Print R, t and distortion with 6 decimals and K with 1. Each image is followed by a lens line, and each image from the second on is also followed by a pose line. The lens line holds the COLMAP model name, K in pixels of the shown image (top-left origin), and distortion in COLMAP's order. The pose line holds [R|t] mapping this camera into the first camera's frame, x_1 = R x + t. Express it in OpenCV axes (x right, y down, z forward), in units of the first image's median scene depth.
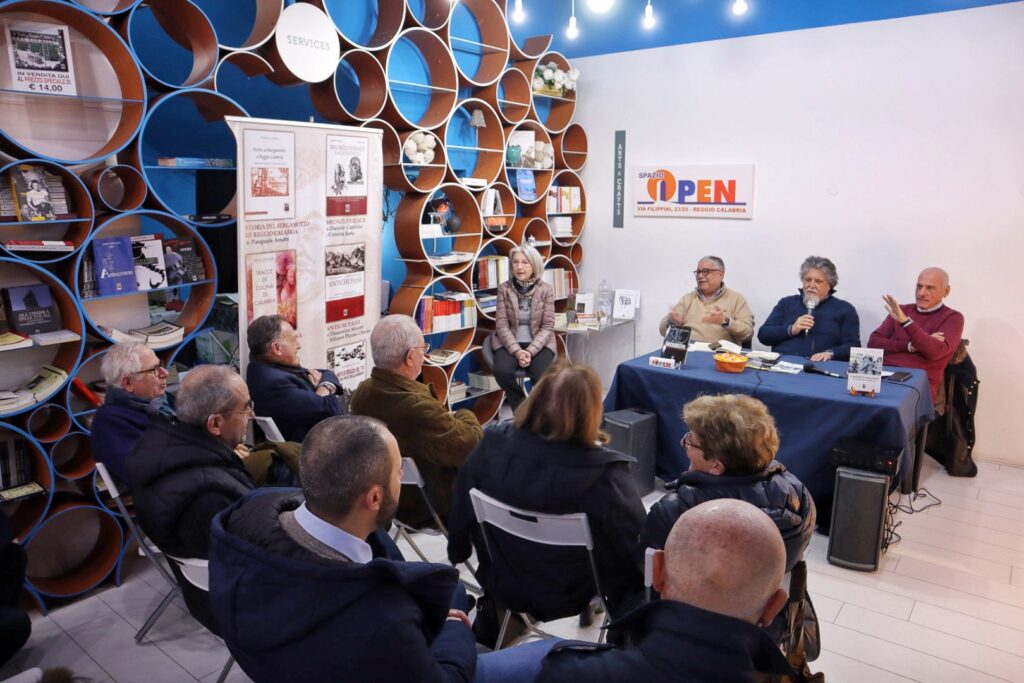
lens RADIAL K [[709.9, 0, 513.0], [0, 709.9, 339.8], [0, 0, 1]] dist [-0.127576, 0.076659]
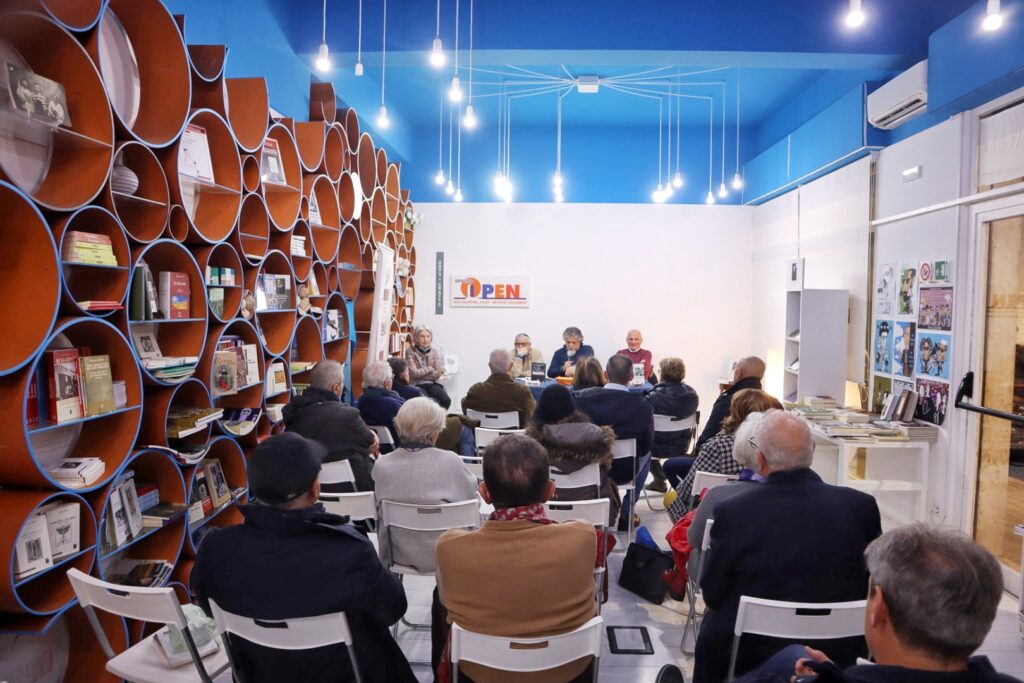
lens RADIAL K [[709.9, 0, 518.2], [0, 709.9, 338.7], [0, 0, 1]] dist [-0.127576, 0.076659]
pose [[0.818867, -0.015377, 0.573777, -0.669670], [0.099684, 0.988260, -0.115779, 0.098751], [-0.565260, 0.152004, 0.810787, -0.373434]]
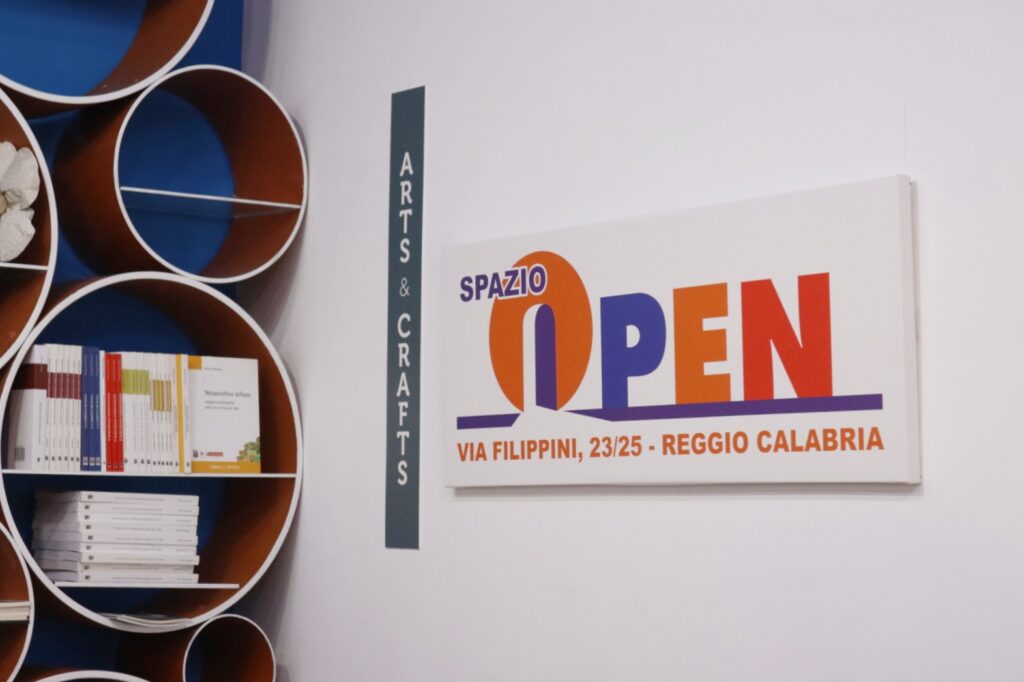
lens RADIAL K [[2094.1, 0, 504.3], [0, 2094.1, 332.4], [0, 0, 1]] dist [-0.199599, 0.000000]
pose [[0.975561, -0.008616, -0.219559, 0.353367], [-0.053028, 0.960464, -0.273309, -0.062315], [0.213233, 0.278272, 0.936534, 0.478935]]
